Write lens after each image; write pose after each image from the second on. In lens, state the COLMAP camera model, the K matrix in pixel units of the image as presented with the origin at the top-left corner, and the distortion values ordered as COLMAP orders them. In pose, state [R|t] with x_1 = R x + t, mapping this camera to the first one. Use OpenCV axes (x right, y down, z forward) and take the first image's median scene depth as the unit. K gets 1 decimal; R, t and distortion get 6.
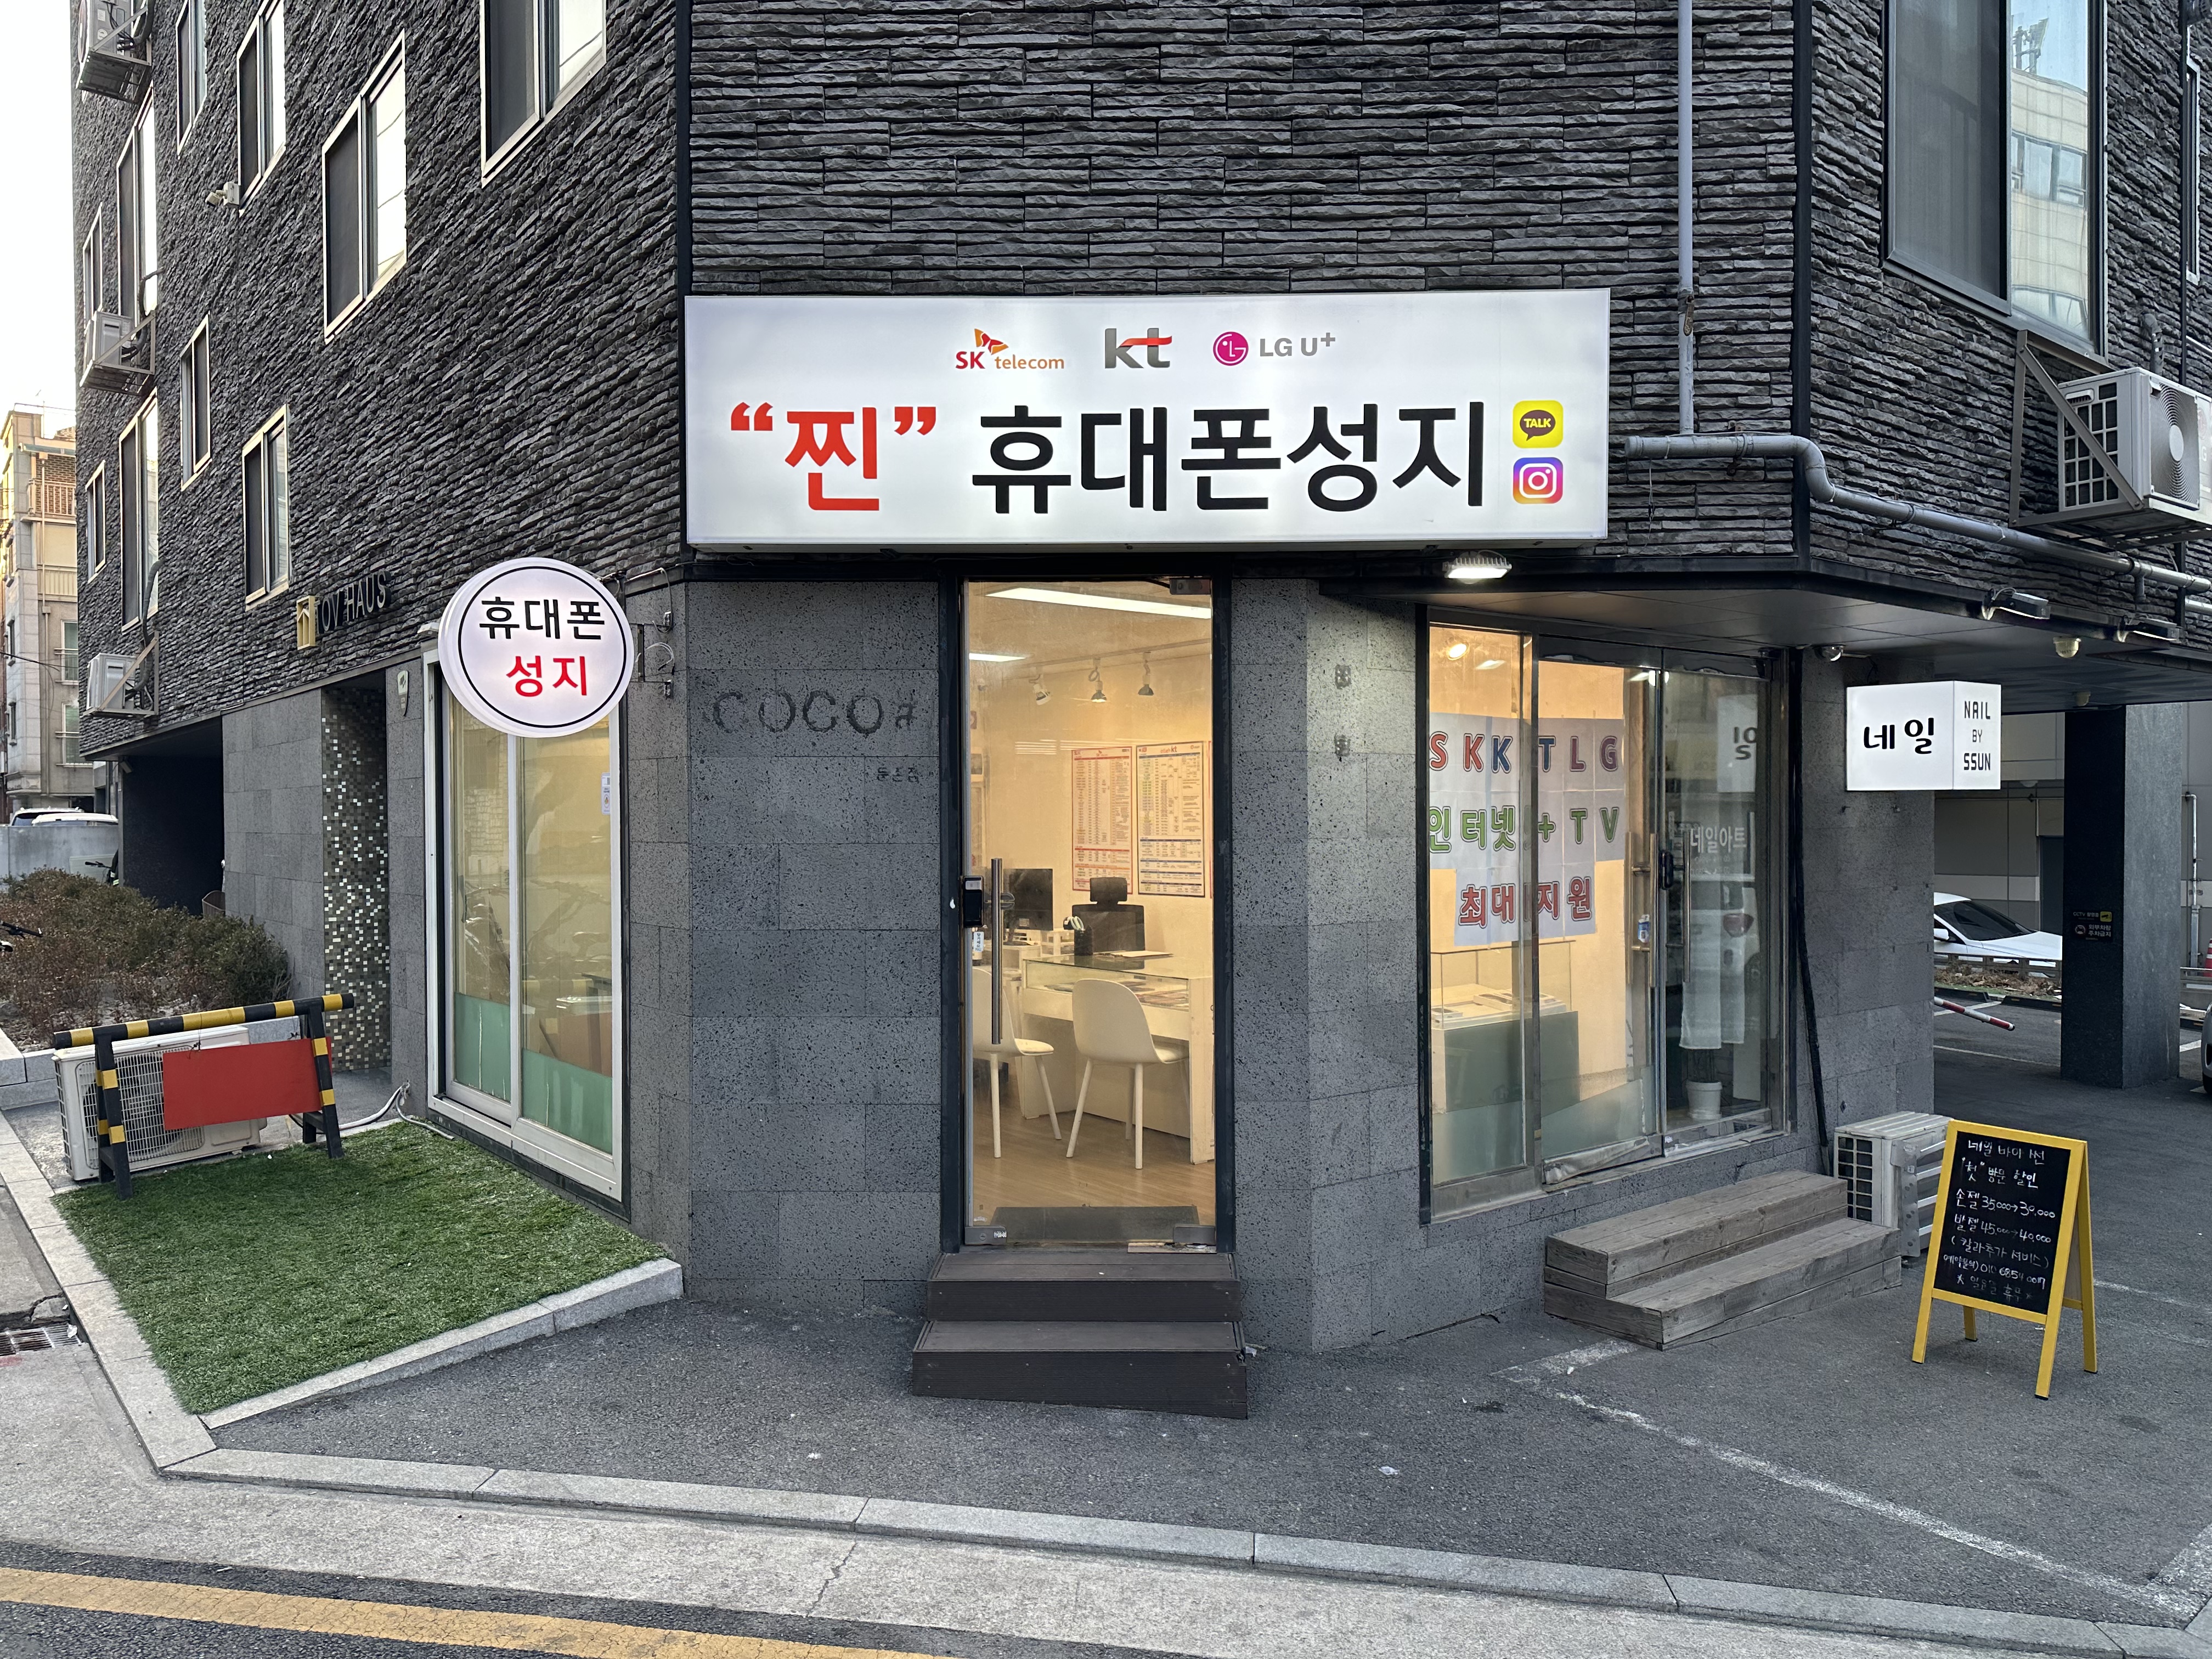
lens RADIAL K [[1577.7, 0, 1106.6], [0, 1577.7, 827.4], [0, 0, 1]] dist [0.027535, -0.002128]
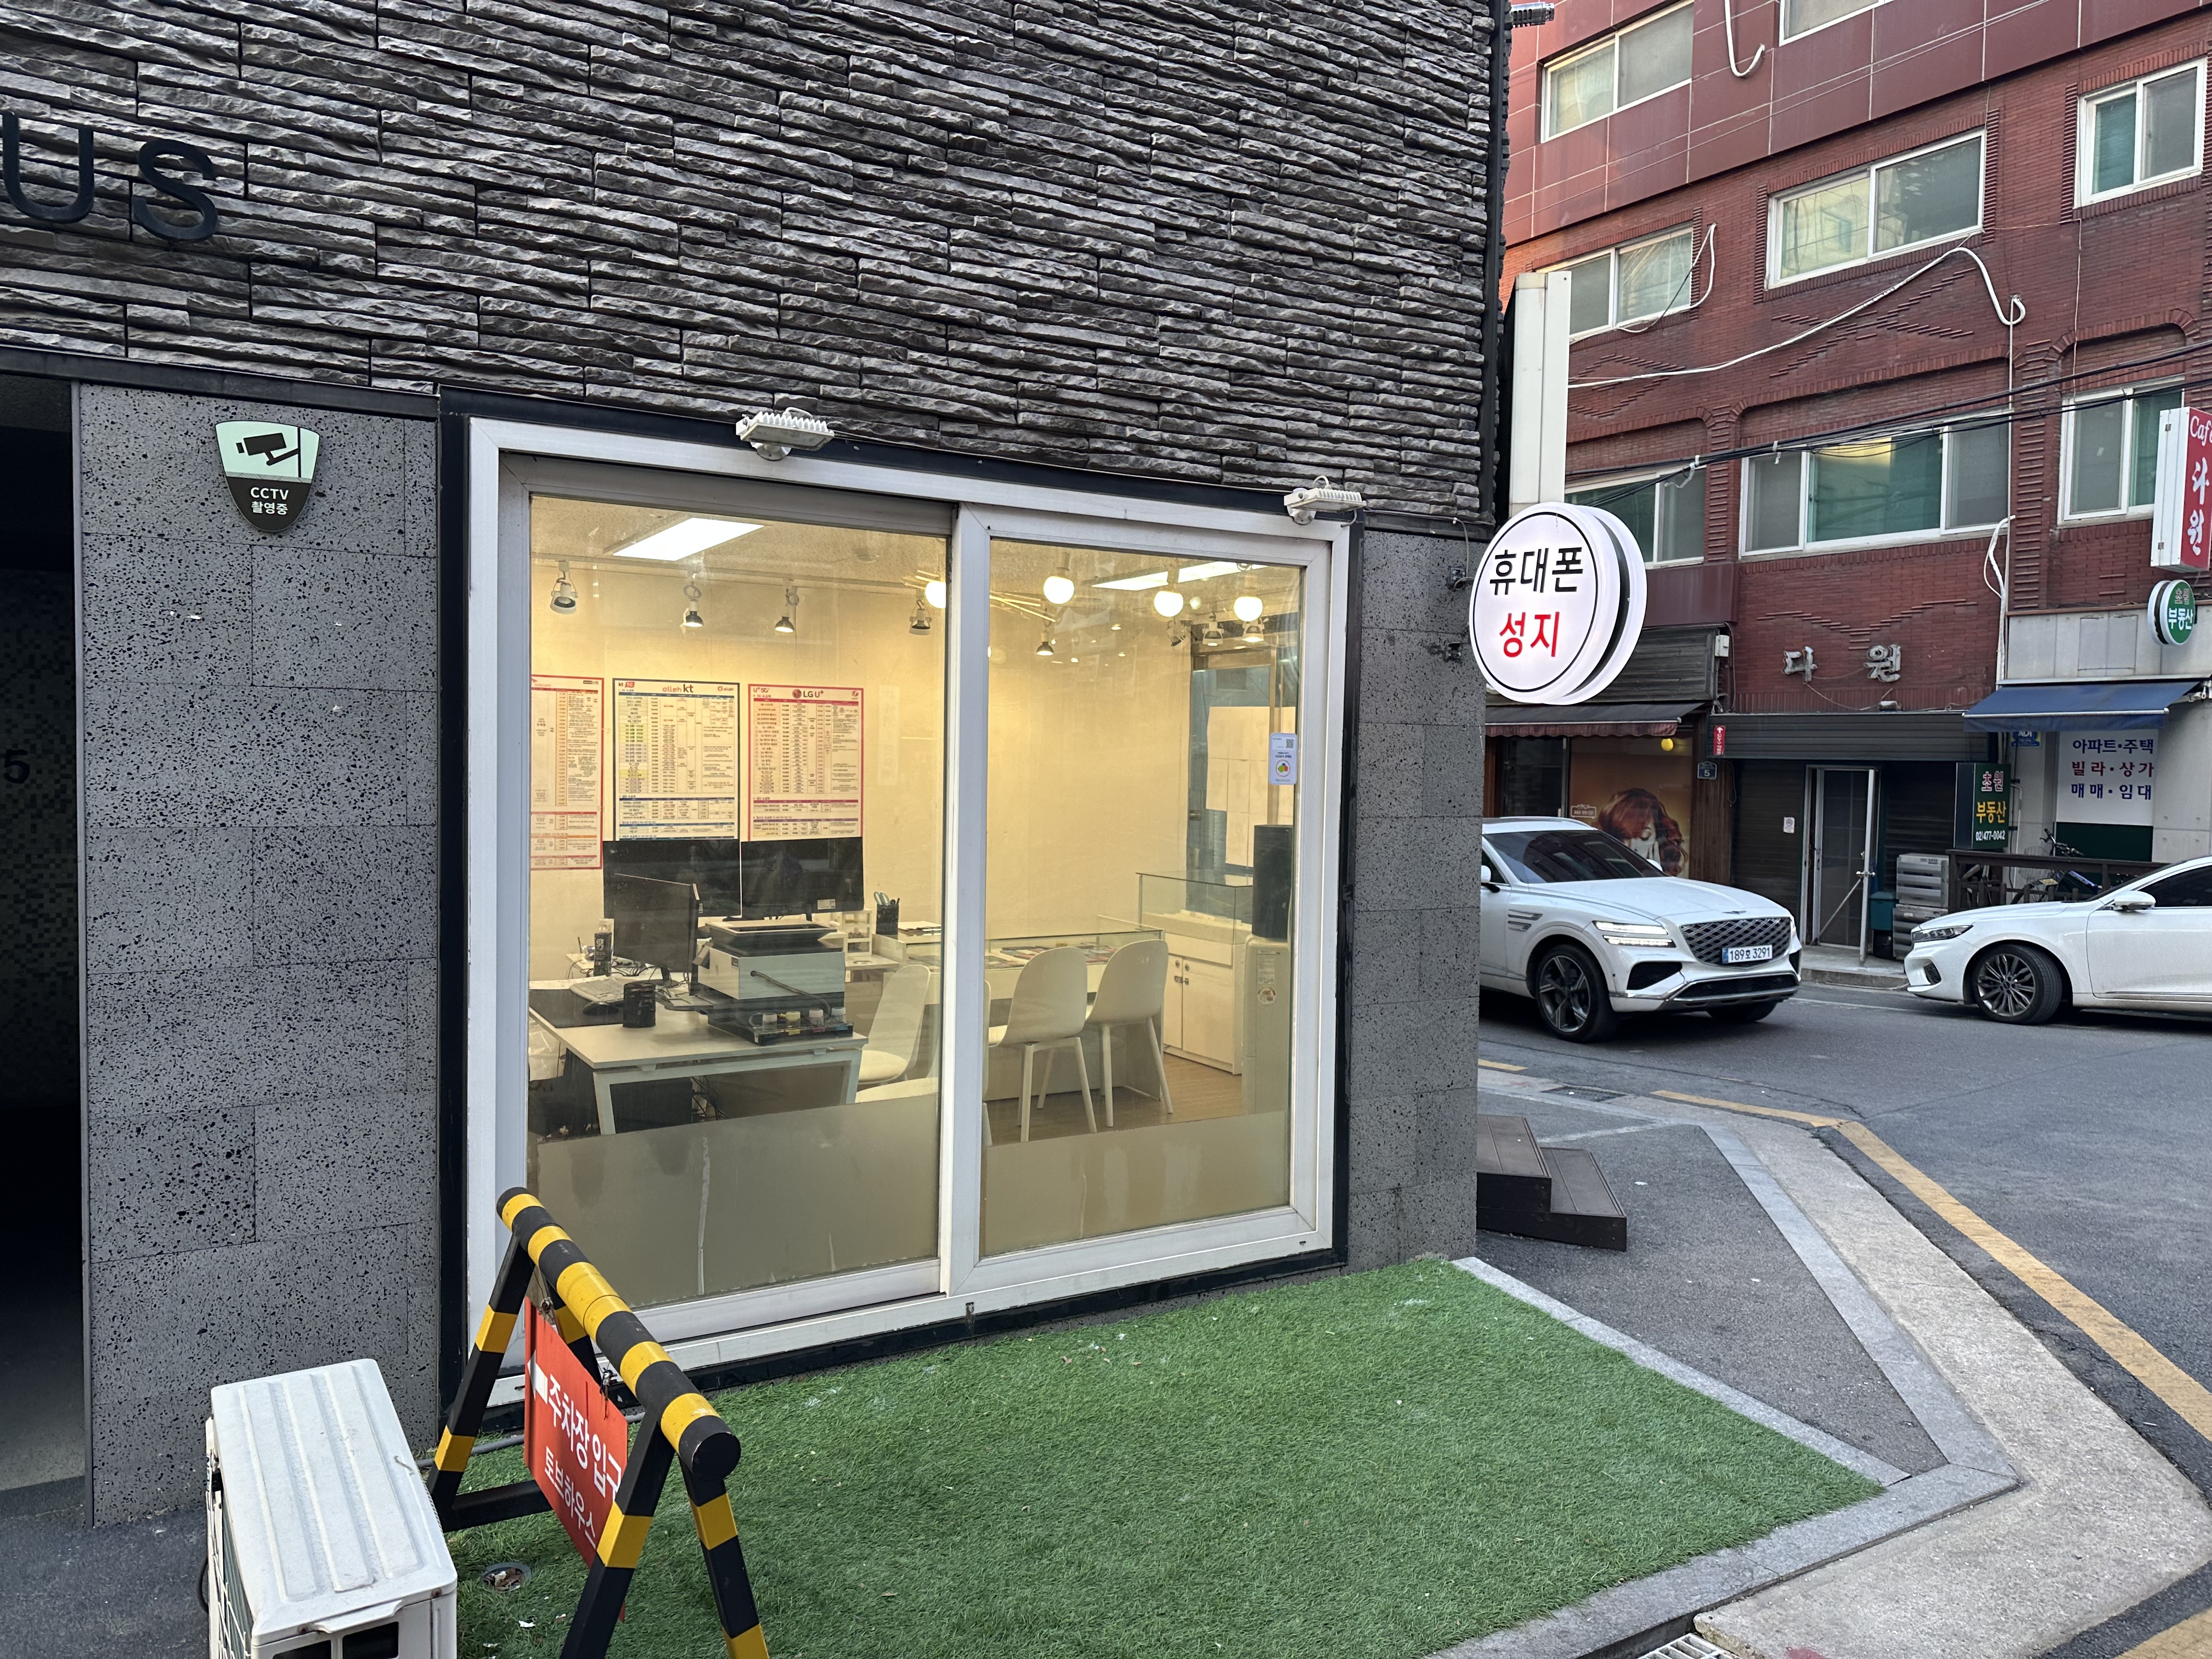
lens RADIAL K [[1577.7, 0, 1108.7], [0, 1577.7, 831.0], [0, 0, 1]] dist [0.027535, -0.002128]
pose [[0.114581, -0.037485, 0.992706, -0.753748], [-0.011491, 0.999171, 0.039055, -0.009877], [-0.993347, -0.015883, 0.114055, 0.681018]]
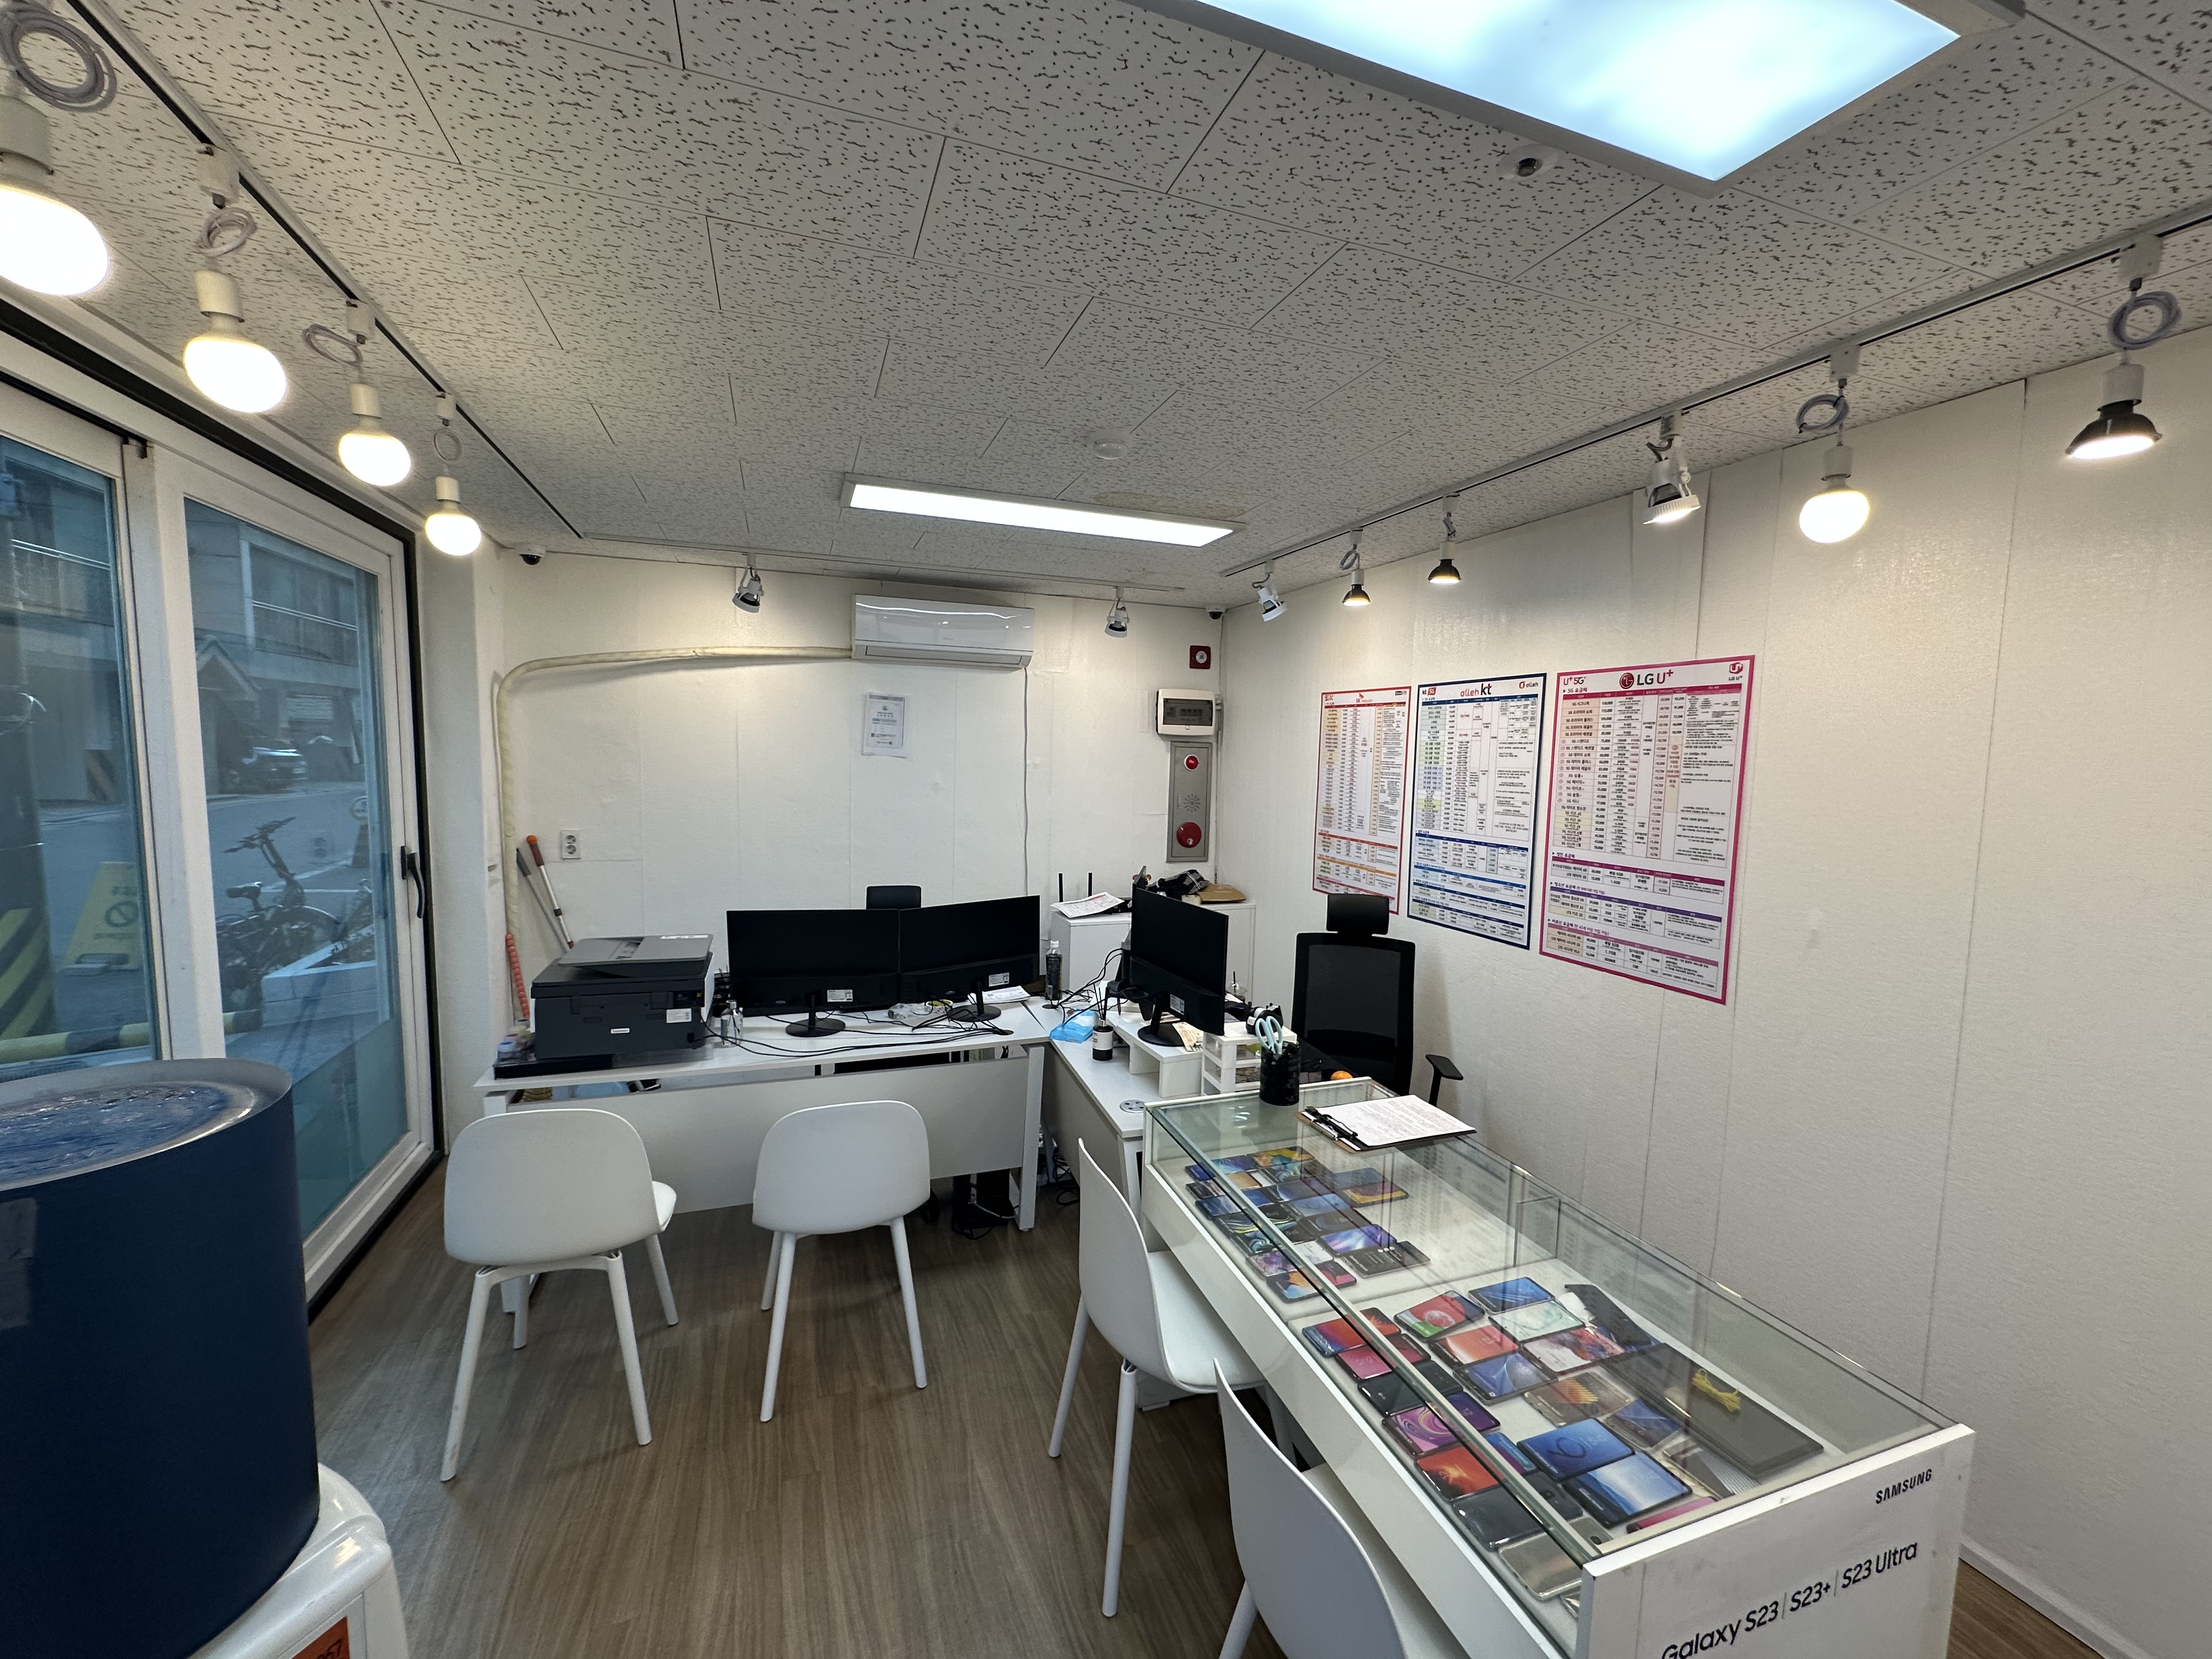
lens RADIAL K [[890.0, 0, 1105.3], [0, 890.0, 828.5], [0, 0, 1]] dist [-0.000375, -0.000033]
pose [[0.950040, 0.059298, -0.306445, 0.012236], [-0.034794, 0.995789, 0.084820, -0.020967], [0.310184, -0.069920, 0.948102, 0.631791]]
